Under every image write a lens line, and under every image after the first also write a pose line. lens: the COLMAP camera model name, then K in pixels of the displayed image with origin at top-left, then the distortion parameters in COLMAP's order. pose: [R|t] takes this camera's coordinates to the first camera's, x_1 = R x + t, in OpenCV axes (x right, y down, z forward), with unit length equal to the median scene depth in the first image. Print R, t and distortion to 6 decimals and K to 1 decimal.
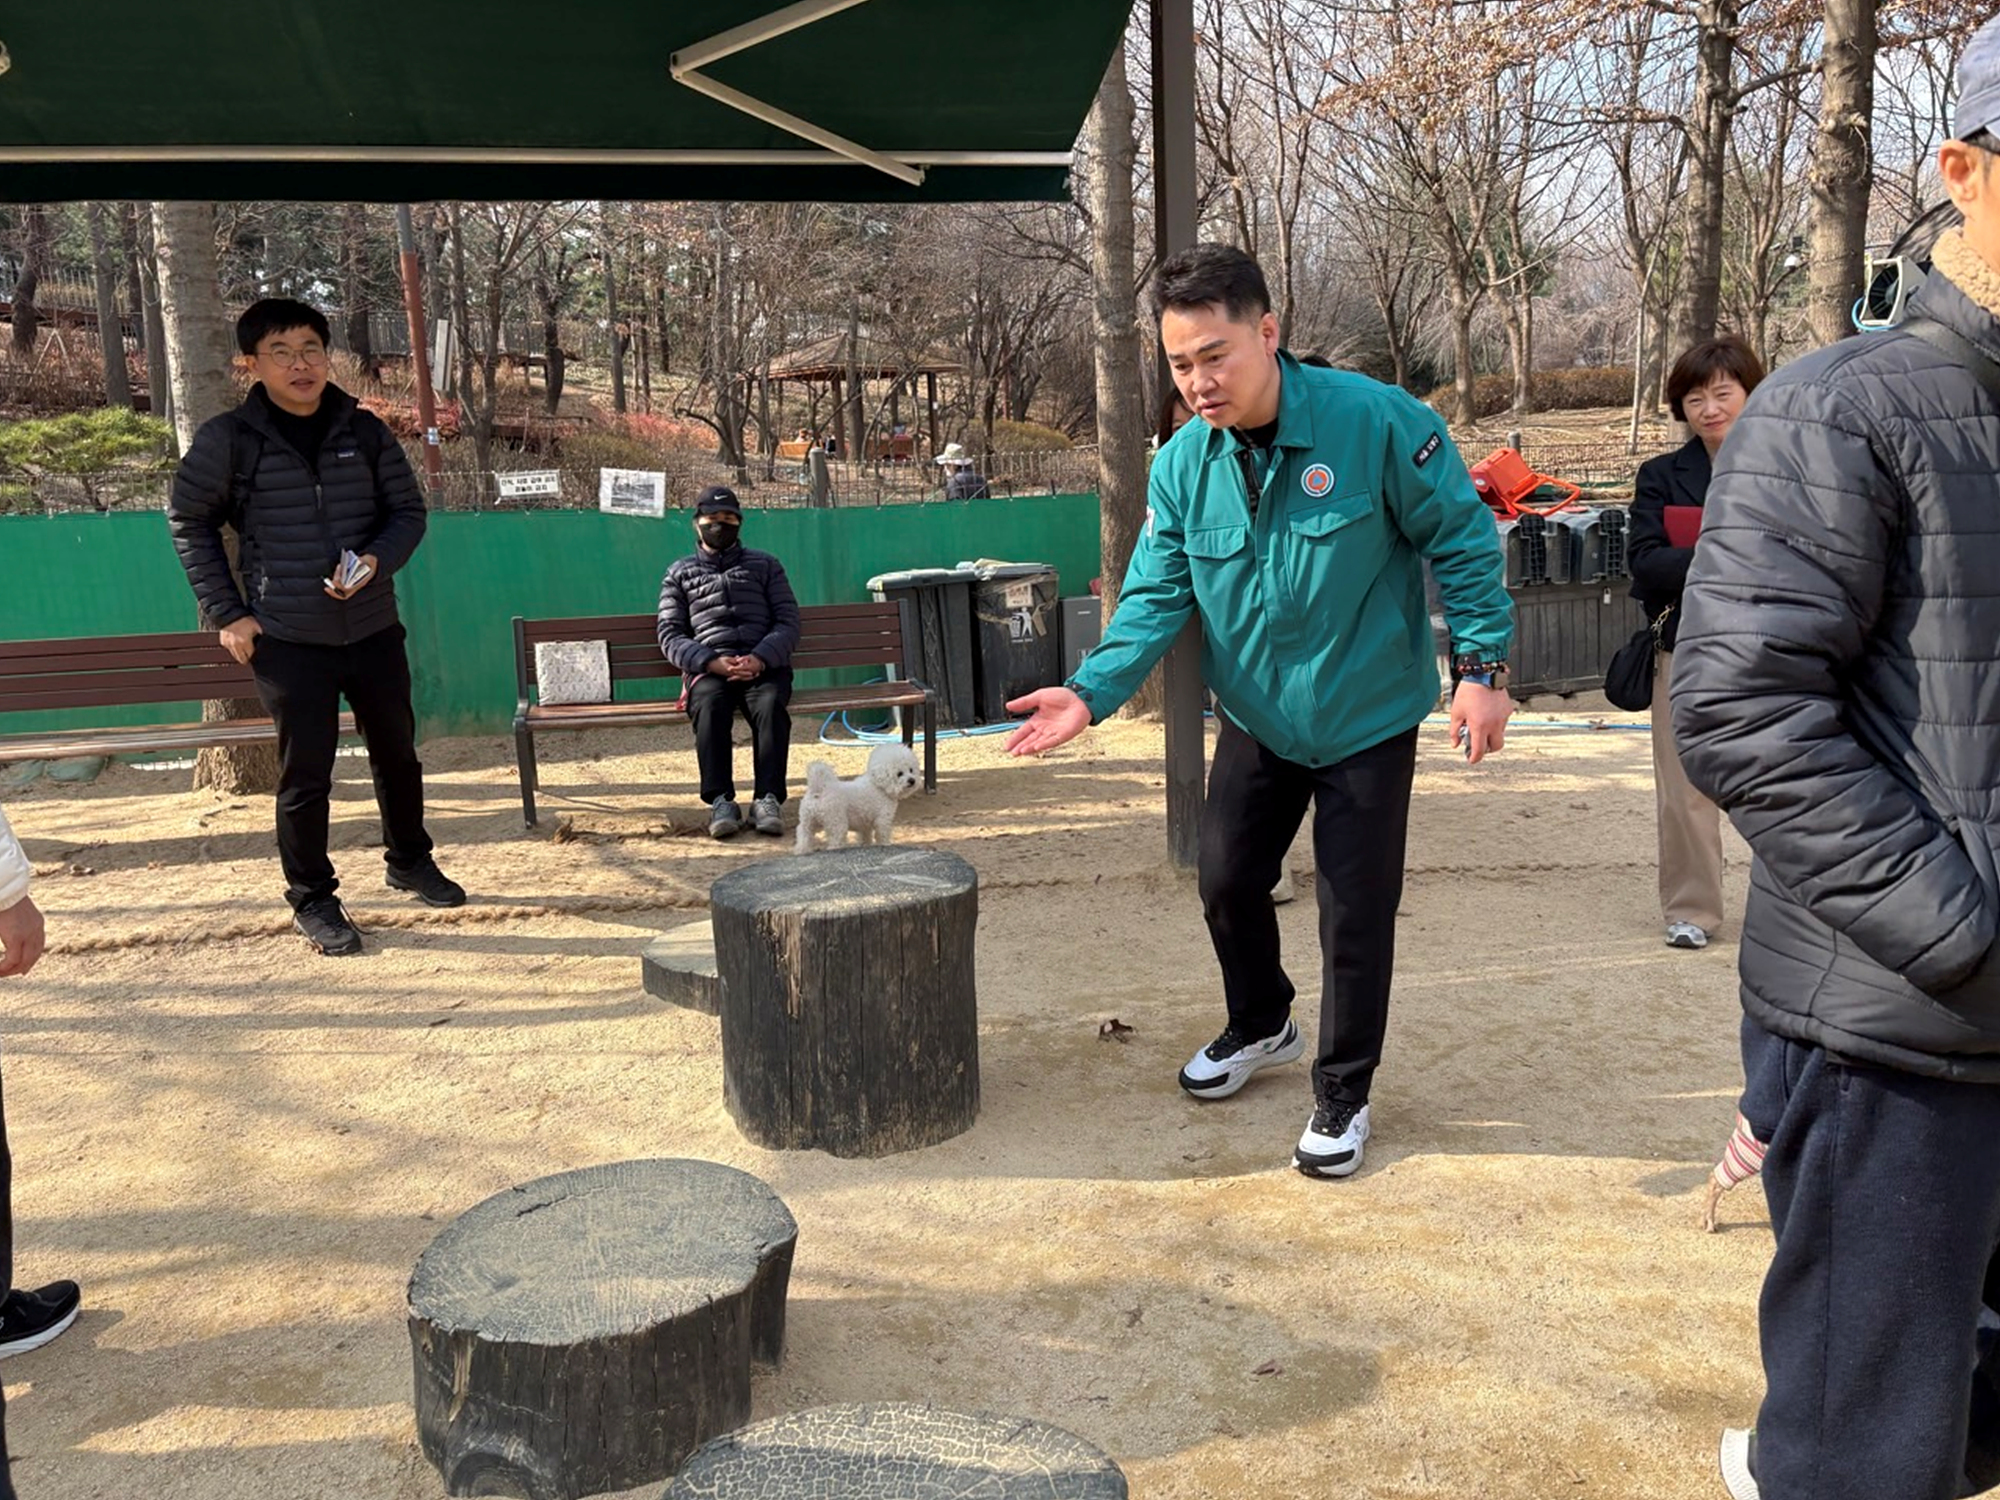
lens RADIAL K [[1517.9, 0, 1000.0], [0, 1517.9, 750.0], [0, 0, 1]] dist [0.008860, 0.004668]
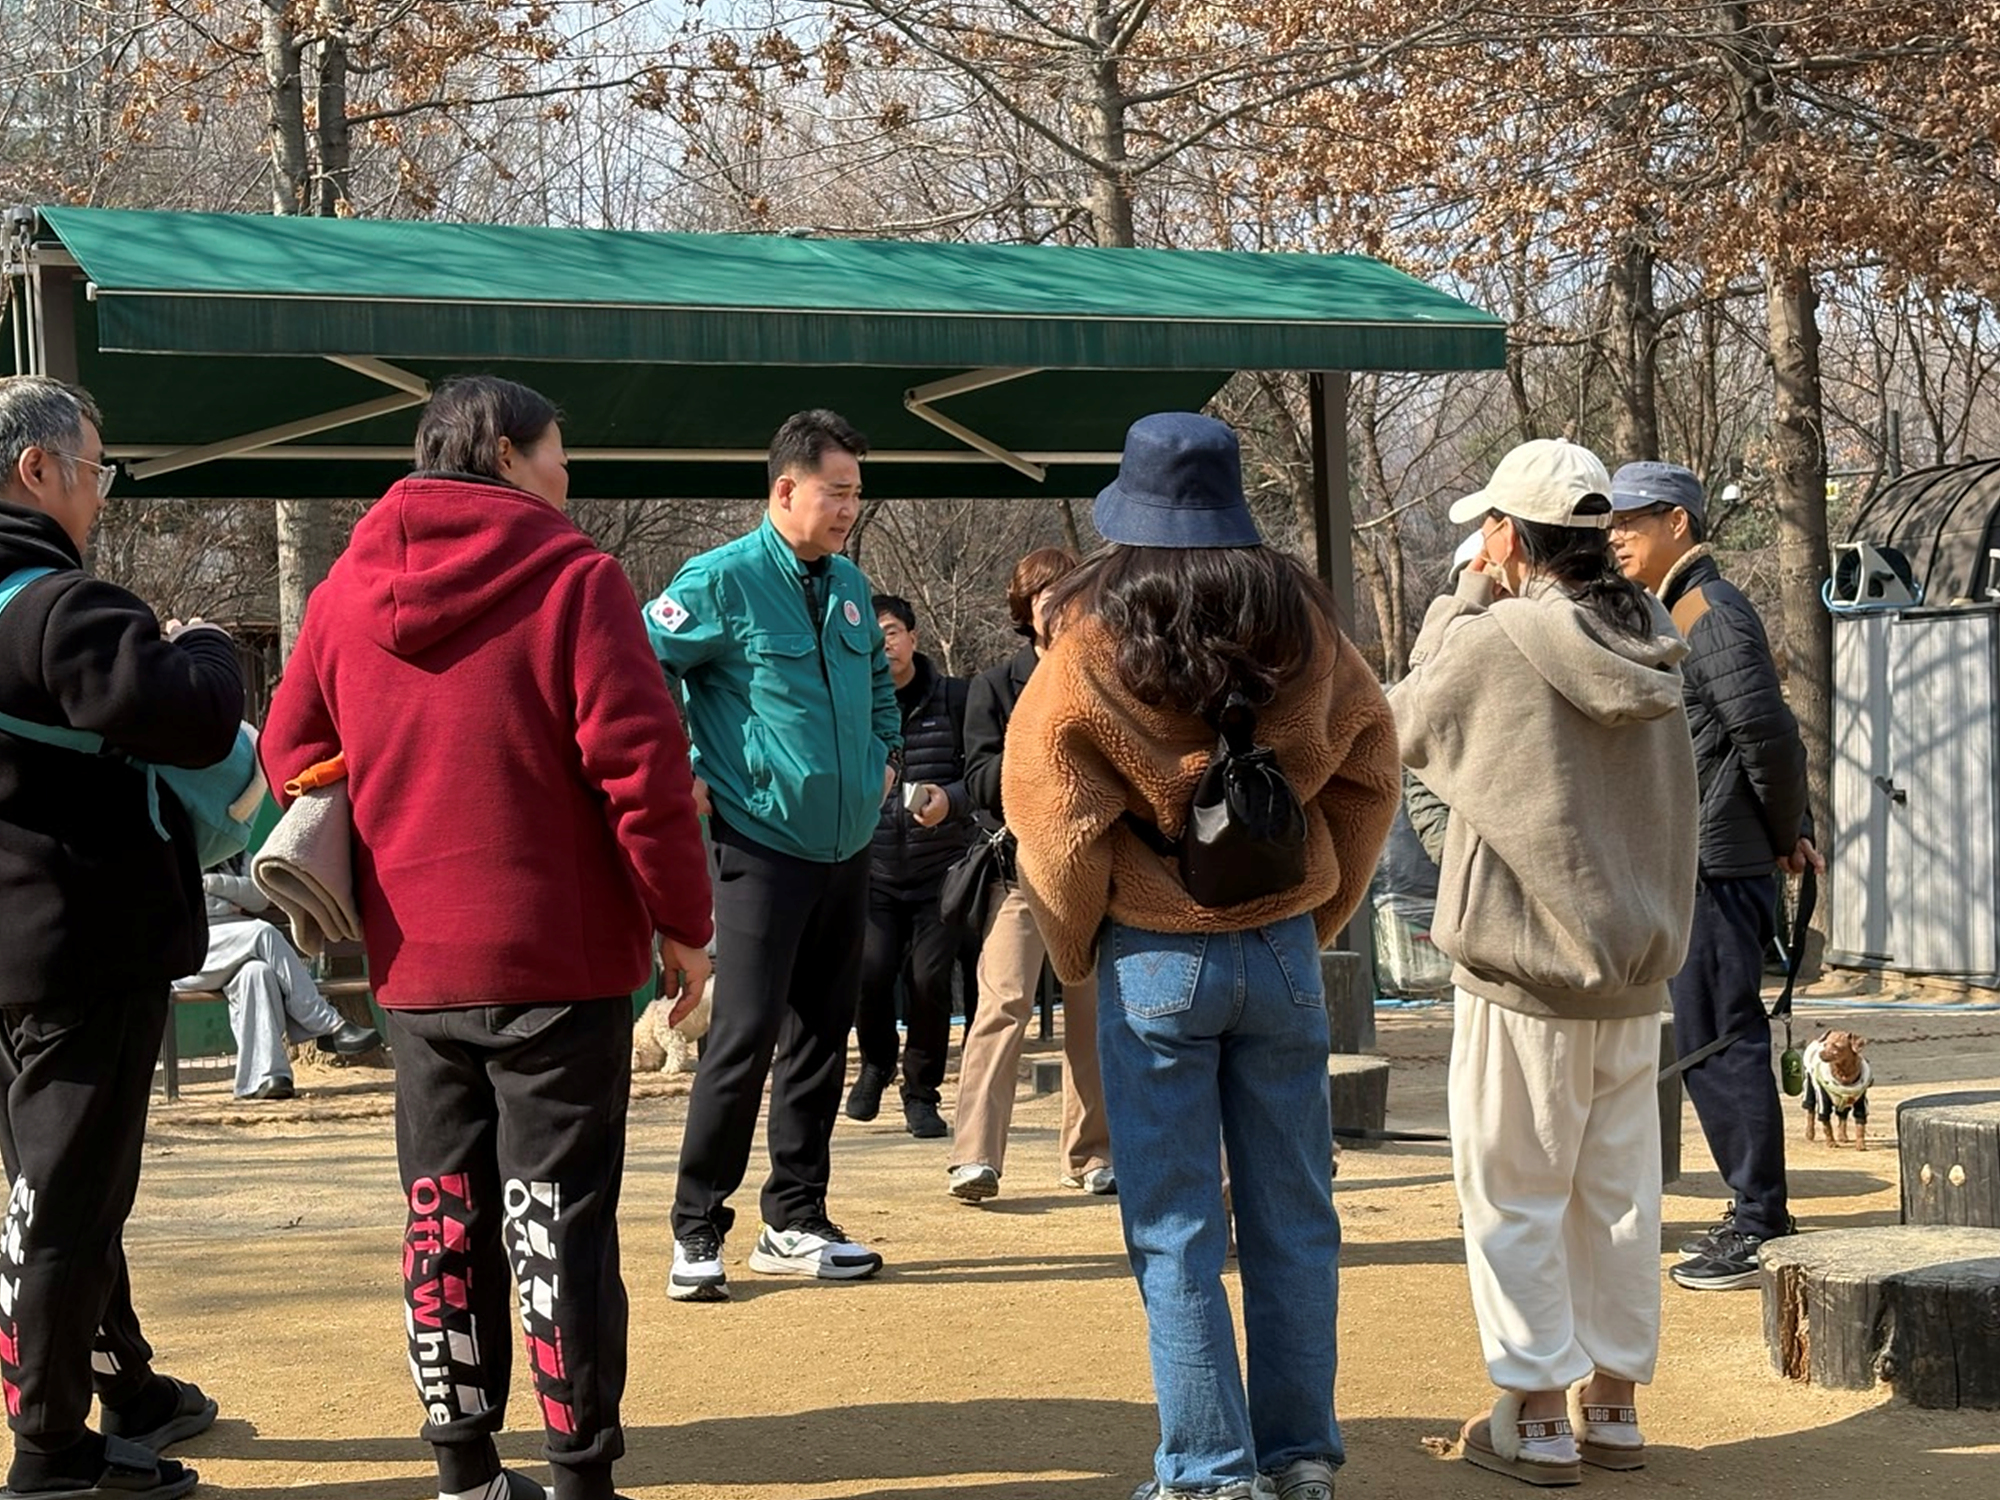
lens RADIAL K [[2982.0, 0, 1000.0], [0, 2982.0, 750.0], [0, 0, 1]] dist [0.004766, 1.522214]
pose [[0.973917, -0.000869, 0.226903, -0.432864], [0.047294, 0.978807, -0.199249, 0.190484], [-0.221921, 0.204783, 0.953318, -0.774443]]
